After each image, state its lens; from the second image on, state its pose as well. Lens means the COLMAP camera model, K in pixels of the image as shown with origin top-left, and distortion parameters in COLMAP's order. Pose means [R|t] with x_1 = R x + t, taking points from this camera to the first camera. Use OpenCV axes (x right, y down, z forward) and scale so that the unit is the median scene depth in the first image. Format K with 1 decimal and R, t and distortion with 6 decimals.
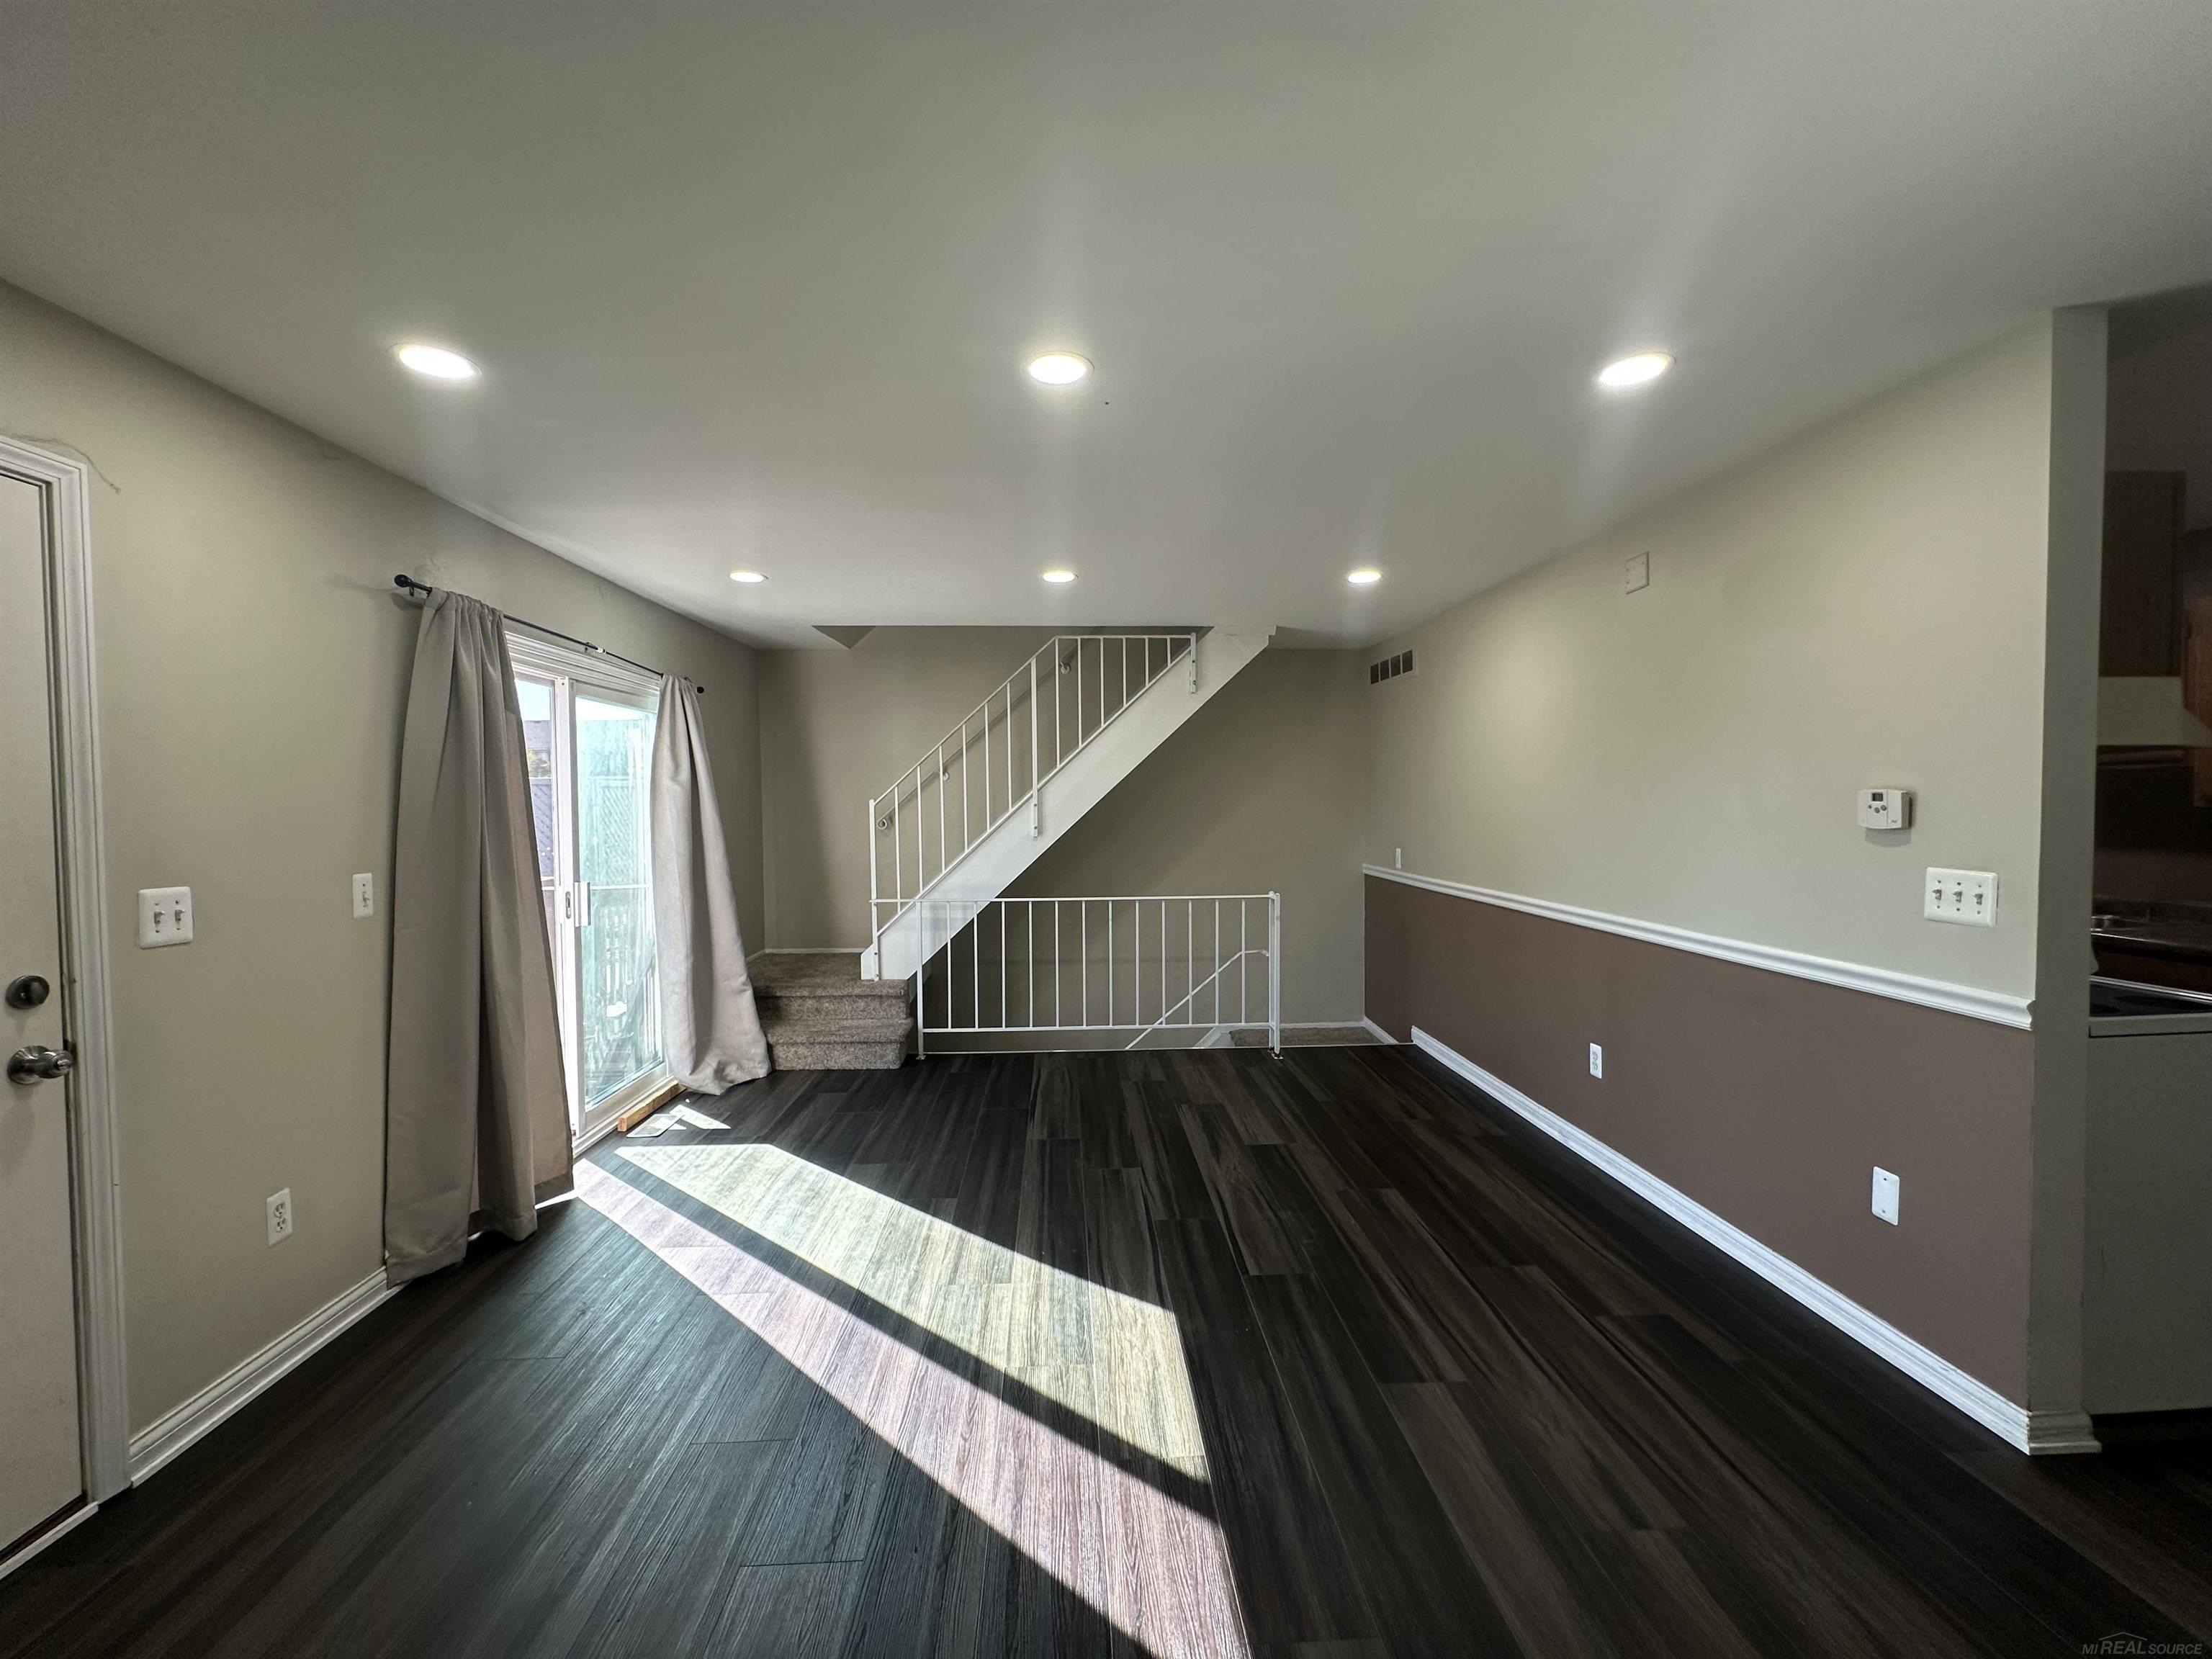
lens RADIAL K [[879.3, 0, 1103.8], [0, 879.3, 833.4], [0, 0, 1]] dist [-0.004181, 0.001215]
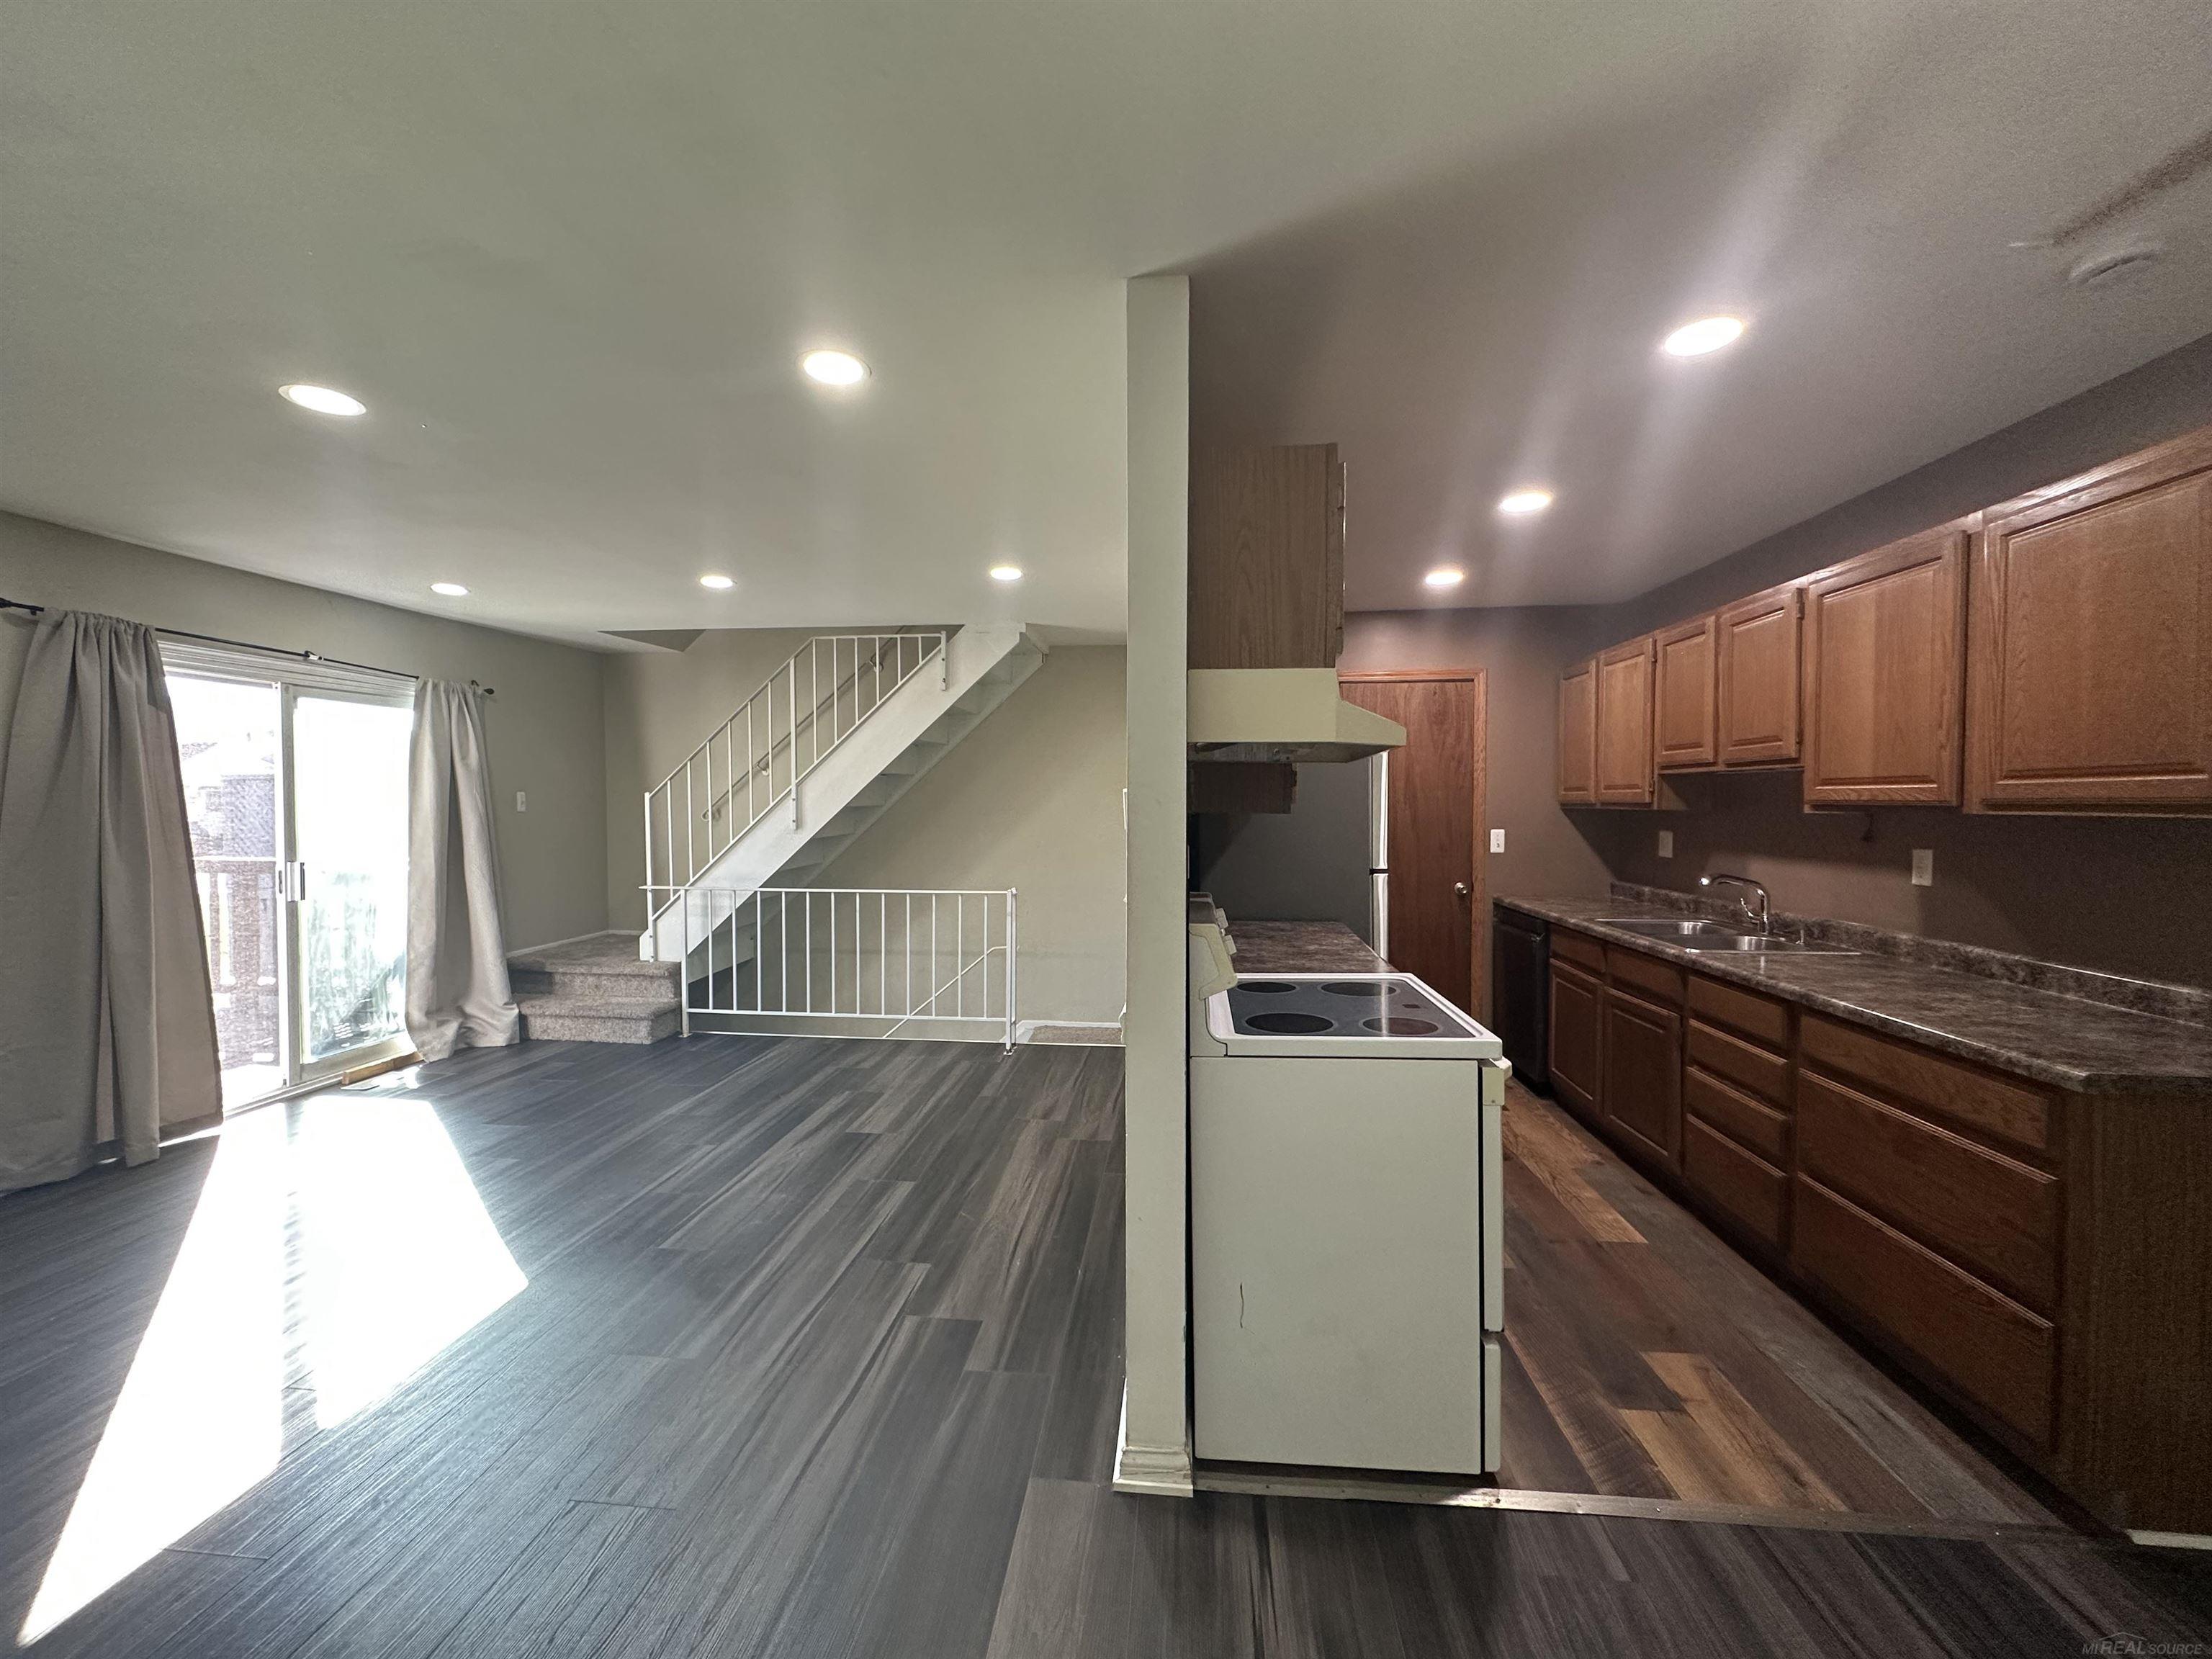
lens RADIAL K [[879.3, 0, 1103.5], [0, 879.3, 829.1], [0, 0, 1]] dist [-0.004181, 0.001215]
pose [[0.989320, 0.015776, -0.144905, 0.588900], [-0.015972, 0.999872, -0.000192, -0.003222], [0.144883, 0.002504, 0.989446, 0.028087]]
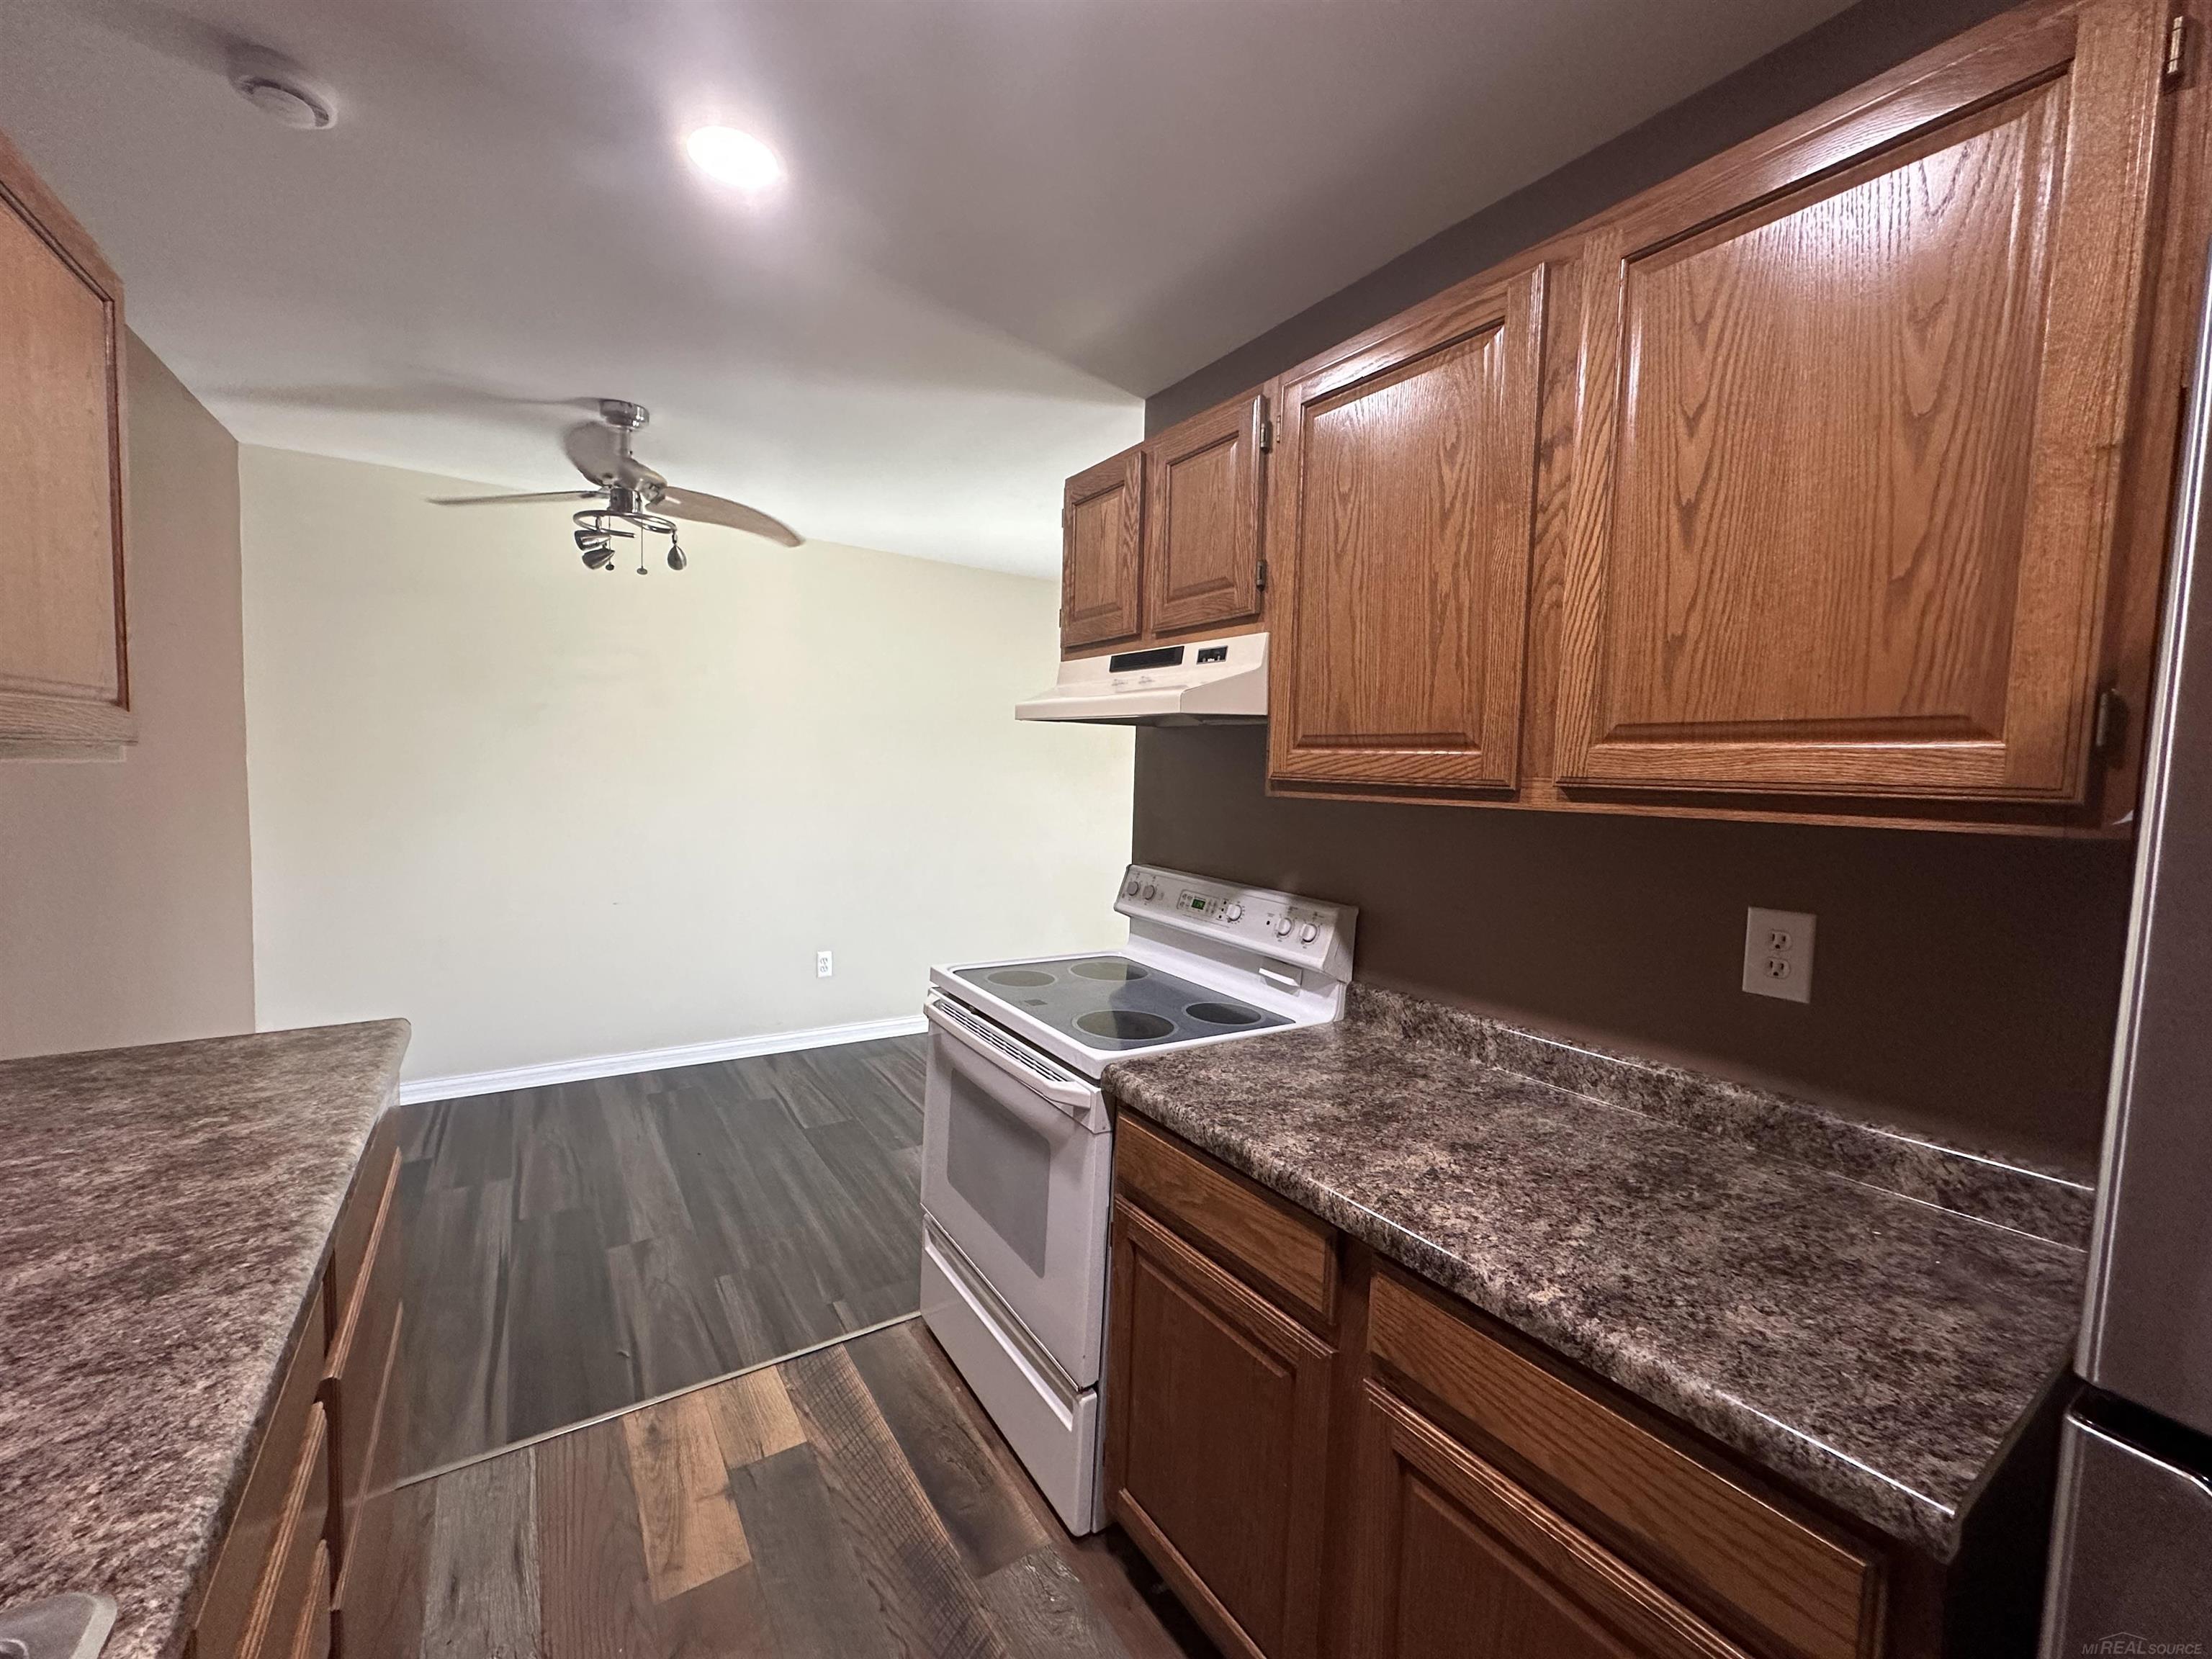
lens RADIAL K [[879.3, 0, 1104.0], [0, 879.3, 828.0], [0, 0, 1]] dist [-0.004181, 0.001215]
pose [[-0.857689, 0.018444, -0.513838, 0.929313], [-0.038404, 0.994267, 0.099791, -0.042261], [0.512733, 0.105323, -0.852063, 1.063151]]
